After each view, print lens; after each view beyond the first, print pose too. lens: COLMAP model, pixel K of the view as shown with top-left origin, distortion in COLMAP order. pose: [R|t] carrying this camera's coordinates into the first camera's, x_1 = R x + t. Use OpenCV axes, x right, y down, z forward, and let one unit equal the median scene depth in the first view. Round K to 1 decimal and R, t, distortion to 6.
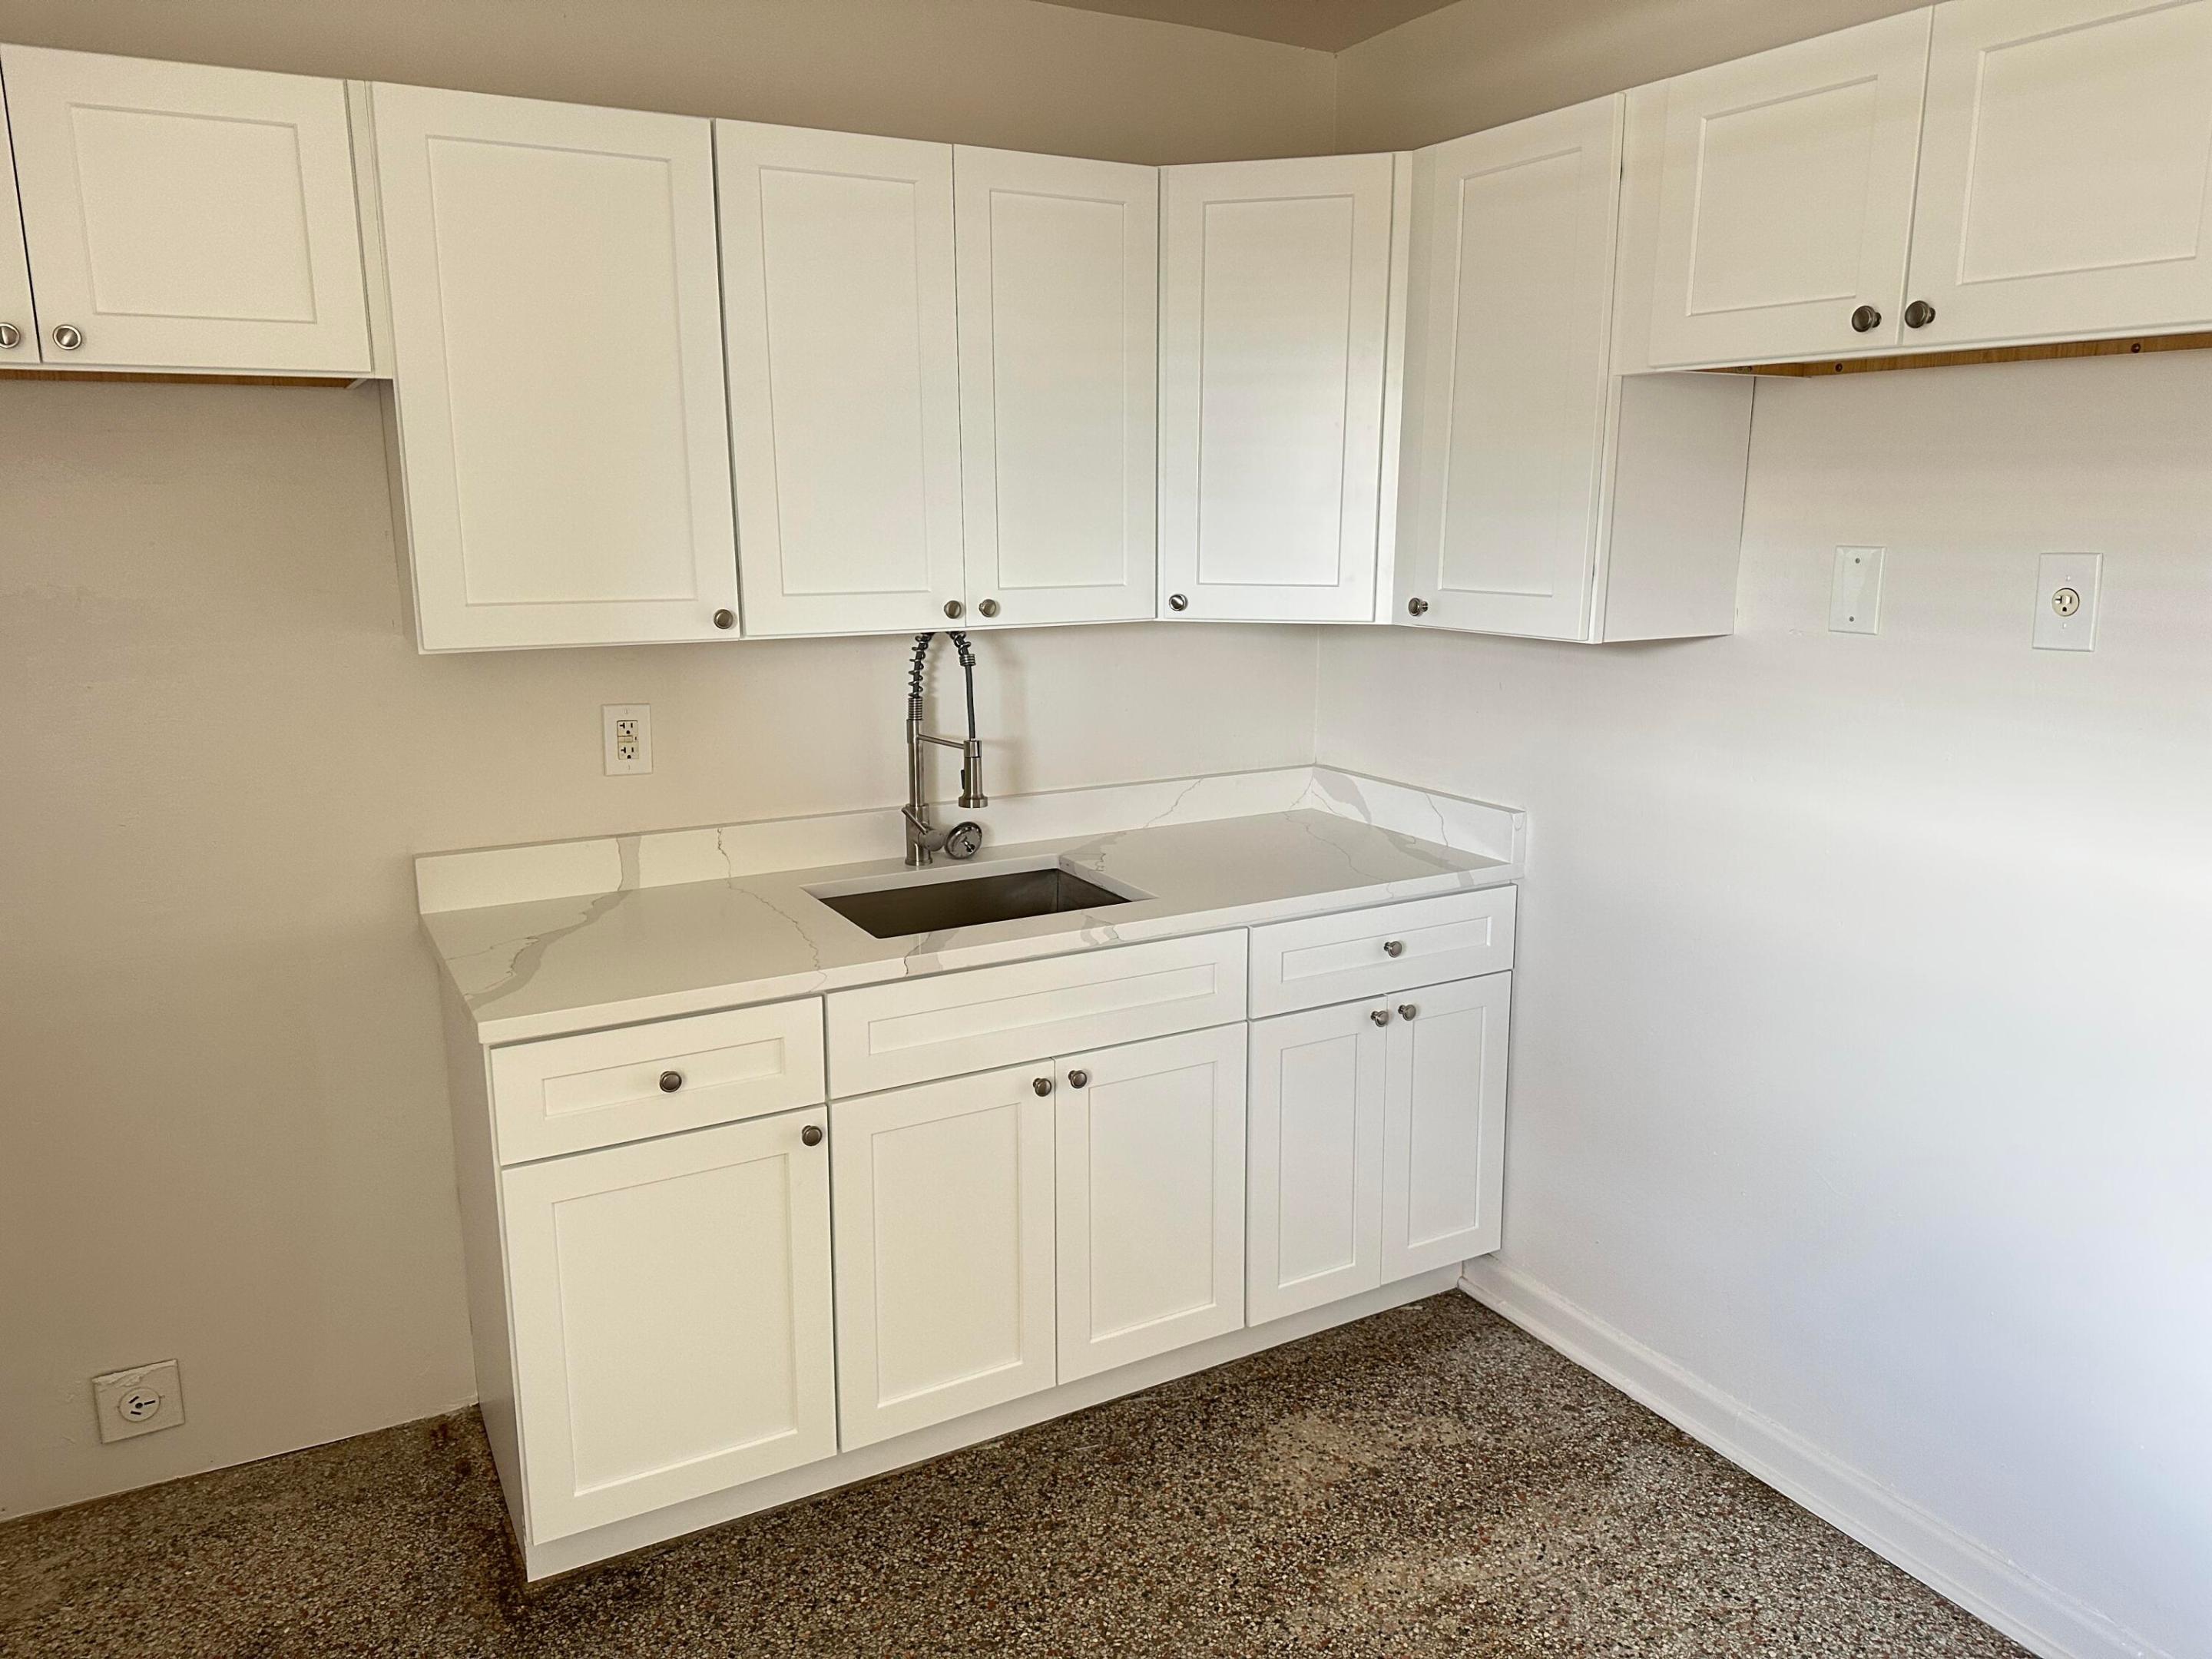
lens RADIAL K [[1576.0, 0, 1096.4], [0, 1576.0, 815.9], [0, 0, 1]] dist [0.026260, 0.004271]
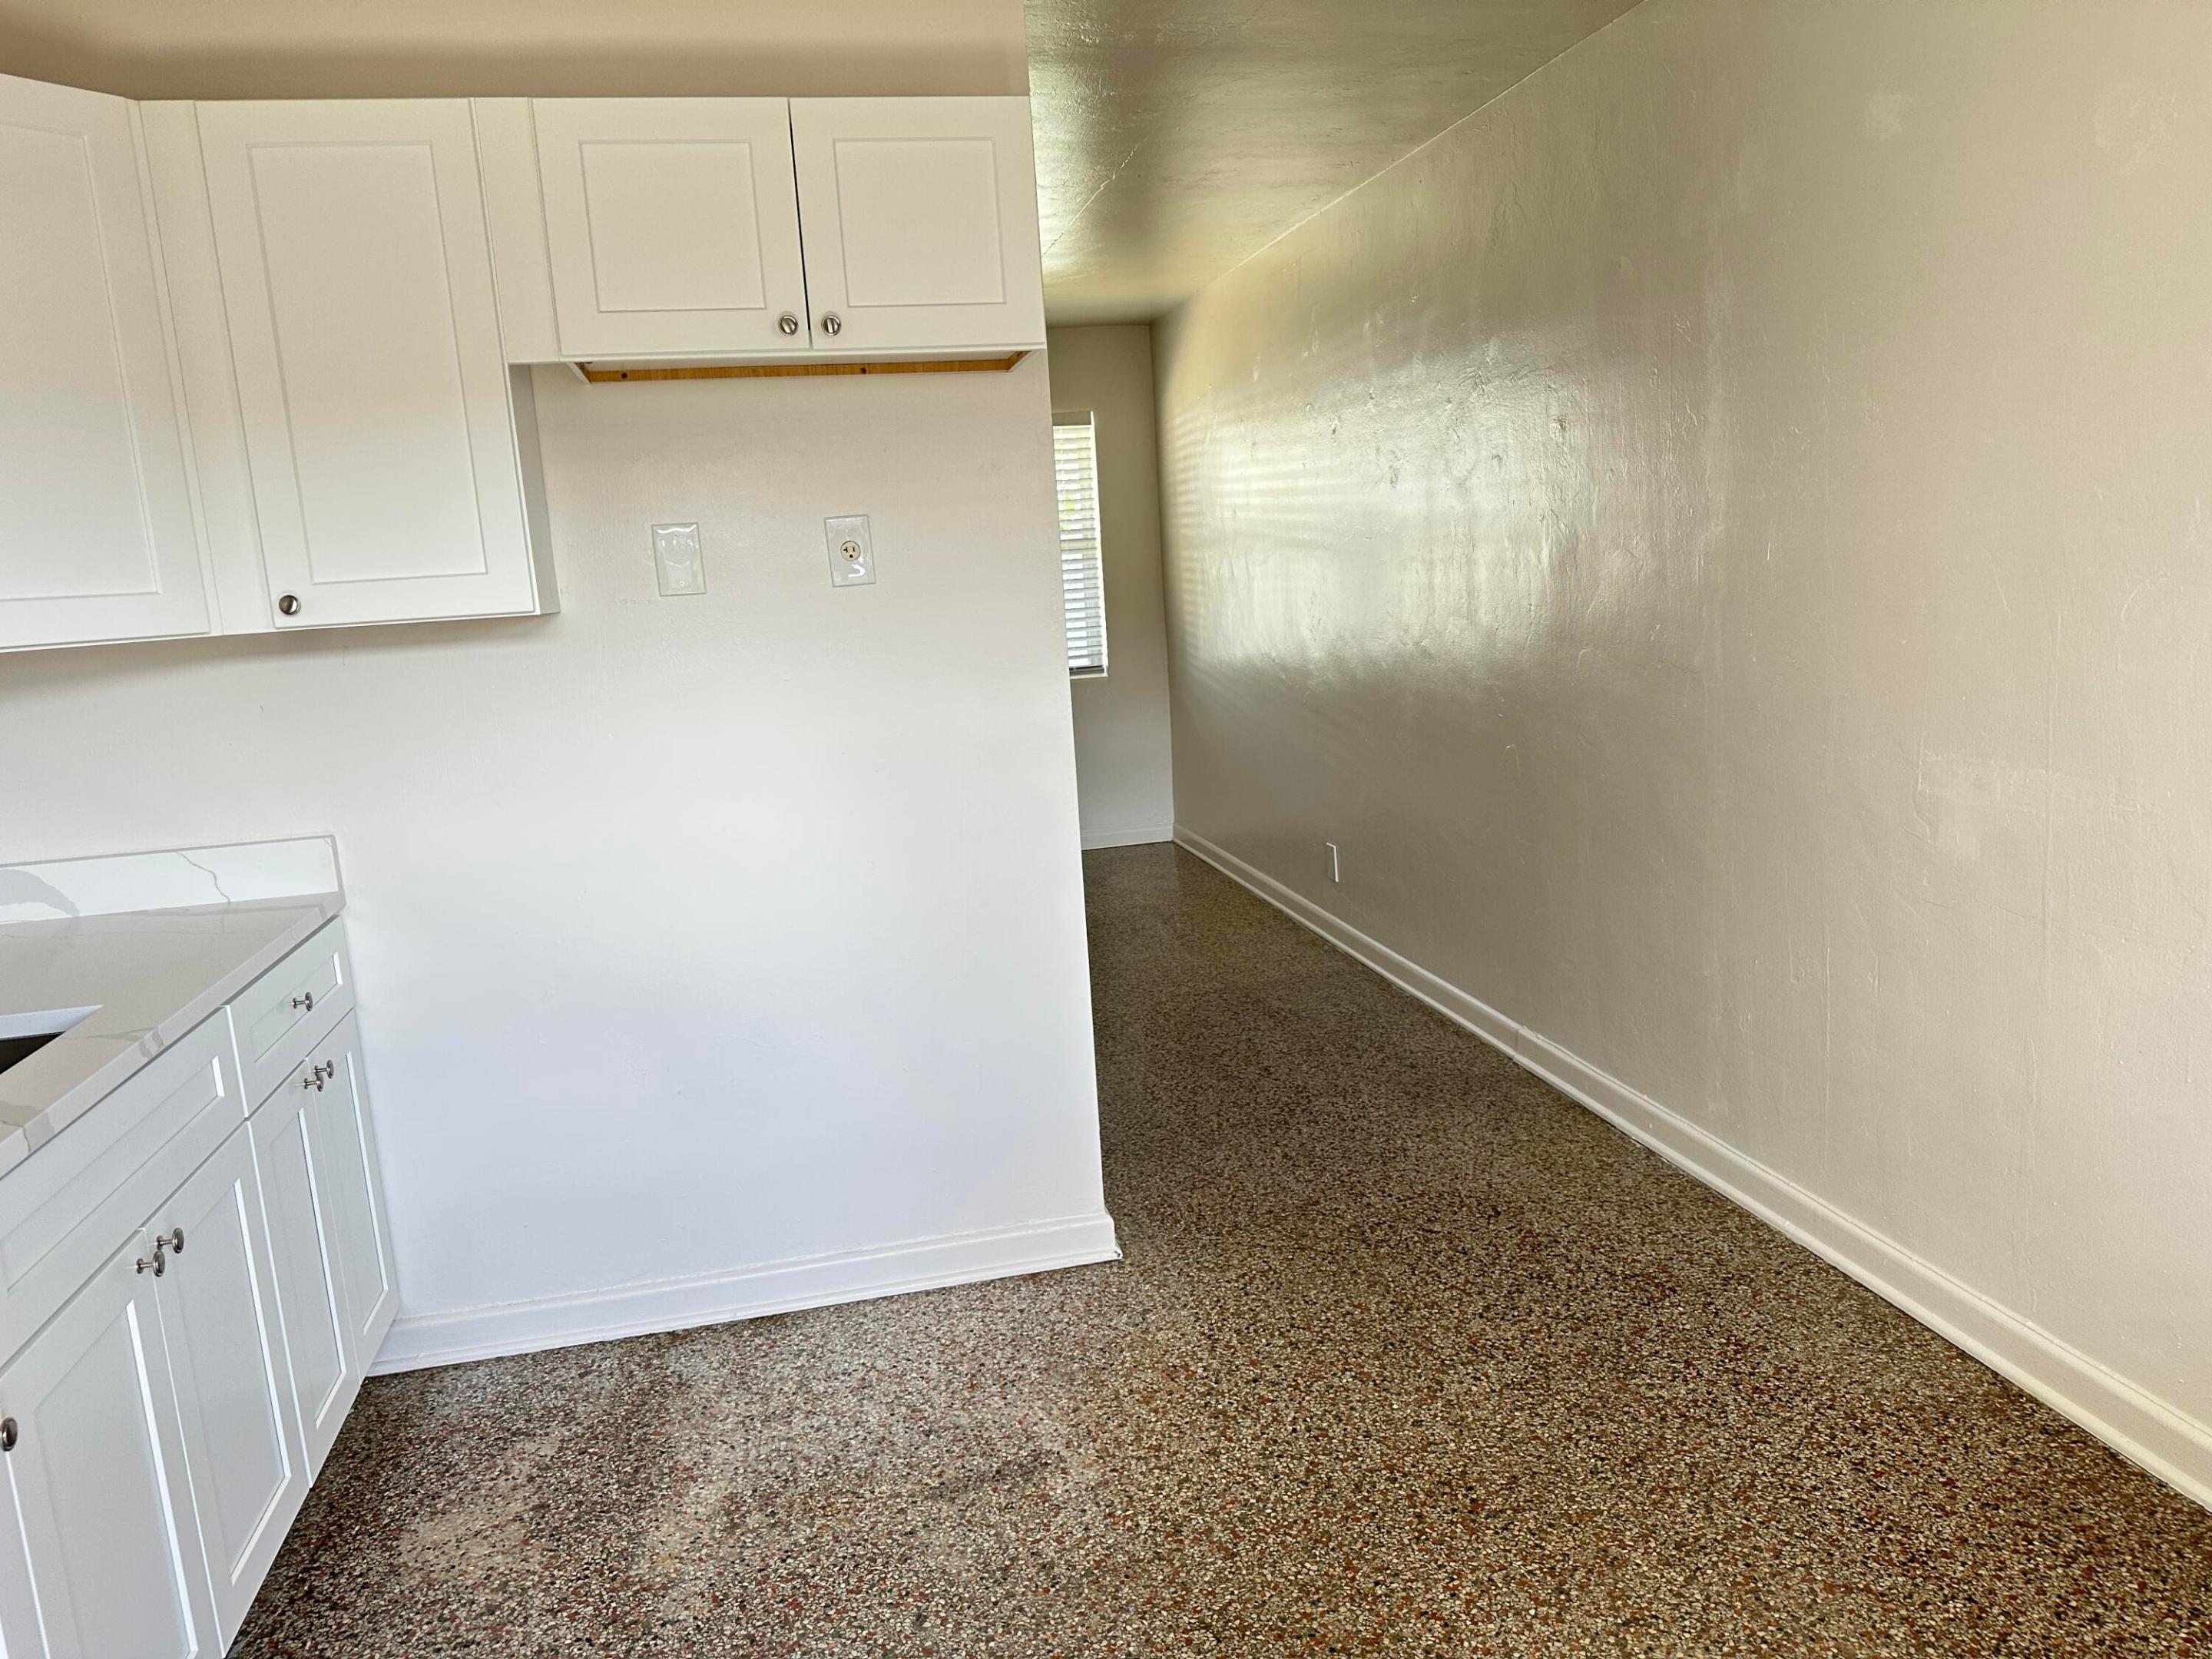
lens RADIAL K [[1576.0, 0, 1093.2], [0, 1576.0, 843.6], [0, 0, 1]] dist [0.026260, 0.004271]
pose [[0.312835, -0.187451, 0.931126, -0.531753], [0.248822, 0.962268, 0.110123, 0.012138], [-0.916636, 0.197235, 0.347673, 0.294995]]
